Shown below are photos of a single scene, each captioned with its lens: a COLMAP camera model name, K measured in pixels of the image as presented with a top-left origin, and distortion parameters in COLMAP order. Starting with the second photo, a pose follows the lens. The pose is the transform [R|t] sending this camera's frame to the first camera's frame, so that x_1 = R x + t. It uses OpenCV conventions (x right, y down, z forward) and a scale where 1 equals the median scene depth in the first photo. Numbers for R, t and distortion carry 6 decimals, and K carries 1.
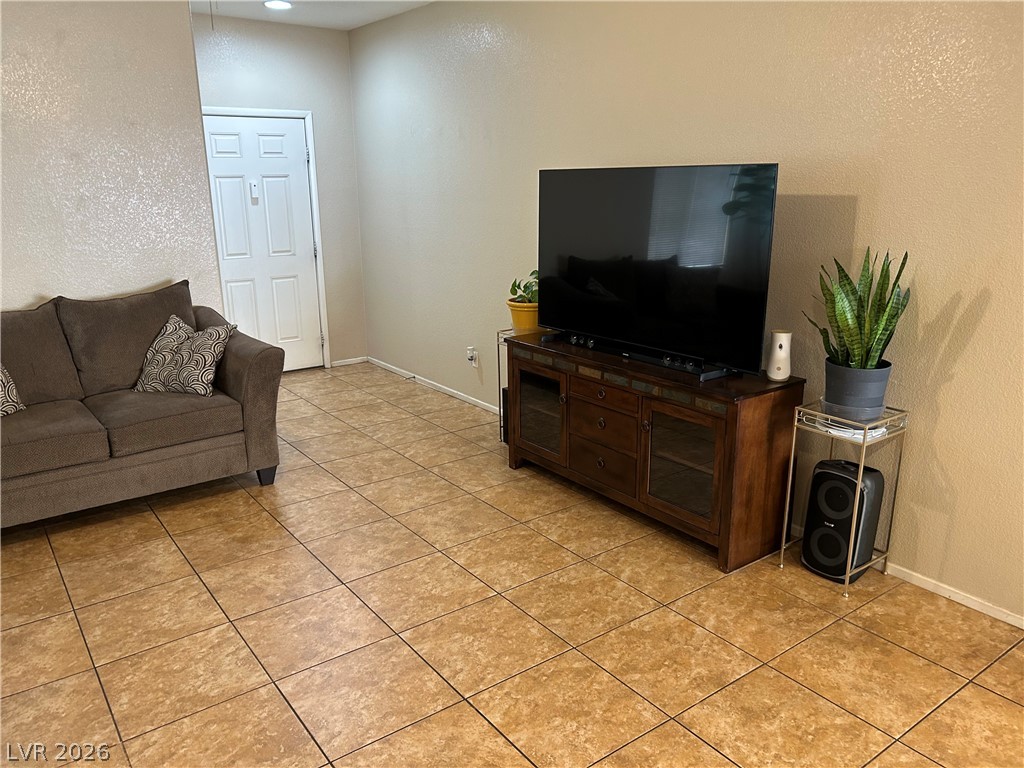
lens RADIAL K [[774.7, 0, 510.8], [0, 774.7, 381.7], [0, 0, 1]] dist [0.035757, -0.039932]
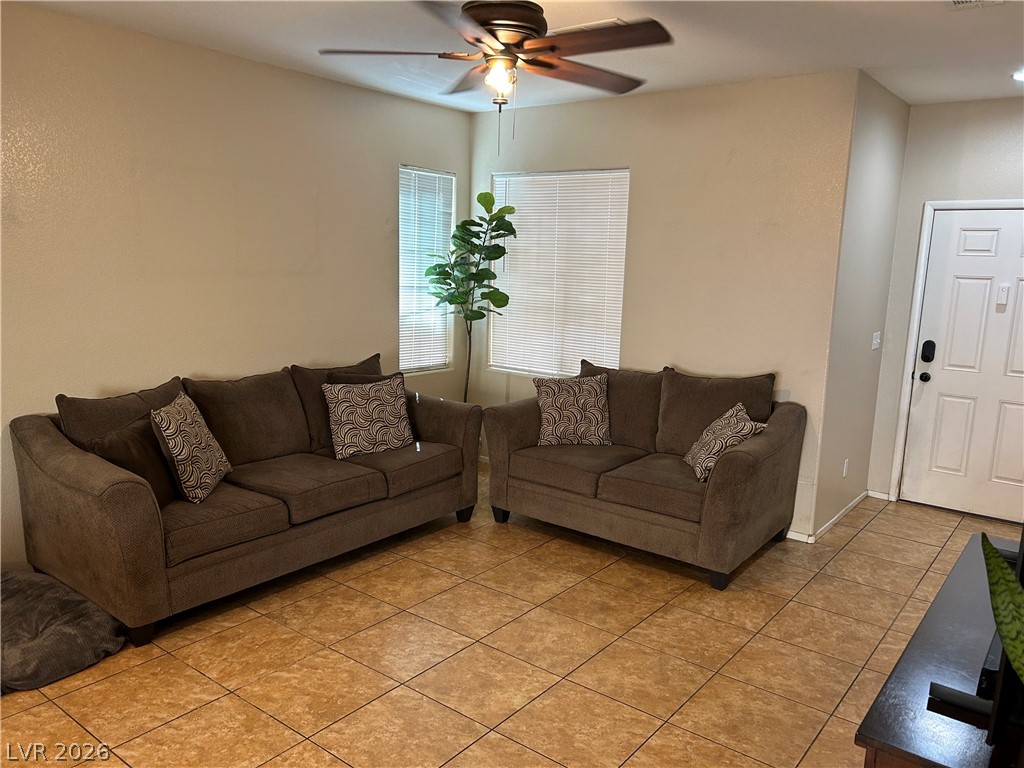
lens RADIAL K [[774.7, 0, 511.9], [0, 774.7, 389.8], [0, 0, 1]] dist [0.035757, -0.039932]
pose [[0.277059, 0.187373, -0.942406, 0.538149], [-0.283364, 0.953114, 0.106195, -0.148859], [0.918119, 0.237622, 0.317164, 0.466321]]
